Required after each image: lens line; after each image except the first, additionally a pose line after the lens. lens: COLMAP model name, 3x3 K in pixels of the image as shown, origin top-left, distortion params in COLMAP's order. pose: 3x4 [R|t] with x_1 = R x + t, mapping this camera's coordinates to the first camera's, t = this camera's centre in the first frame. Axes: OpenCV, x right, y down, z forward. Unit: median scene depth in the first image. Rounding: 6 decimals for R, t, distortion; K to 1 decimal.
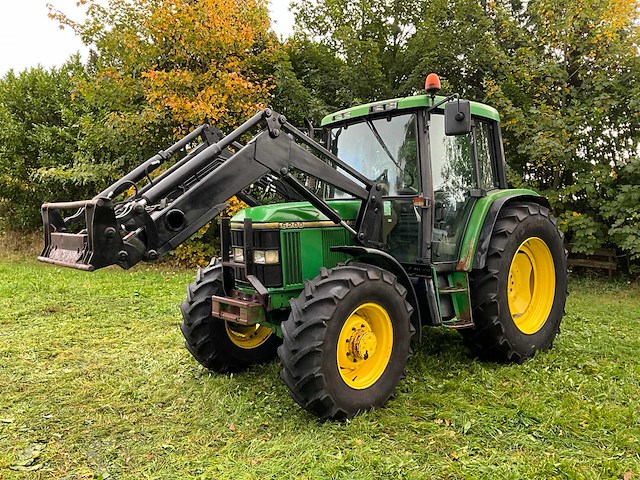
lens RADIAL K [[524.5, 0, 316.7], [0, 524.5, 236.9], [0, 0, 1]] dist [0.075817, -0.129033]
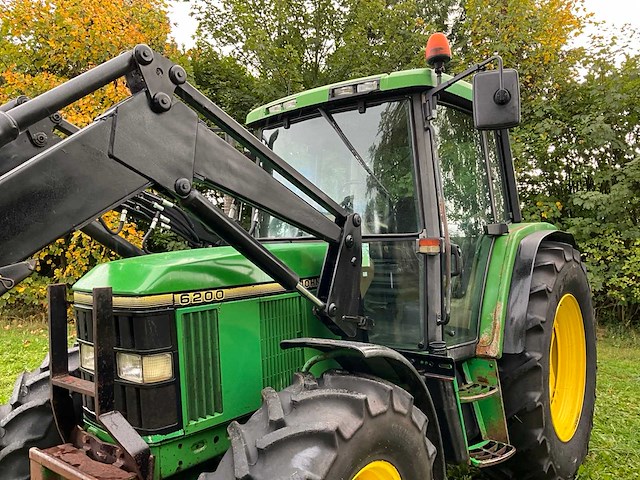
lens RADIAL K [[524.5, 0, 321.0], [0, 524.5, 240.7], [0, 0, 1]] dist [0.075817, -0.129033]
pose [[0.983052, -0.008485, 0.183132, -0.023982], [0.018509, 0.998418, -0.053097, -0.041907], [-0.182392, 0.055587, 0.981653, 0.438918]]
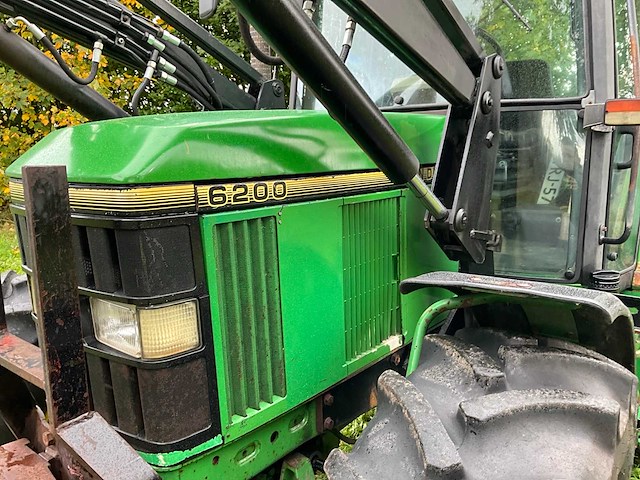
lens RADIAL K [[524.5, 0, 329.5], [0, 524.5, 245.3], [0, 0, 1]] dist [0.075817, -0.129033]
pose [[0.981128, -0.028407, 0.191260, -0.051894], [0.002365, 0.990838, 0.135035, -0.028145], [-0.193344, -0.132034, 0.972206, 0.663256]]
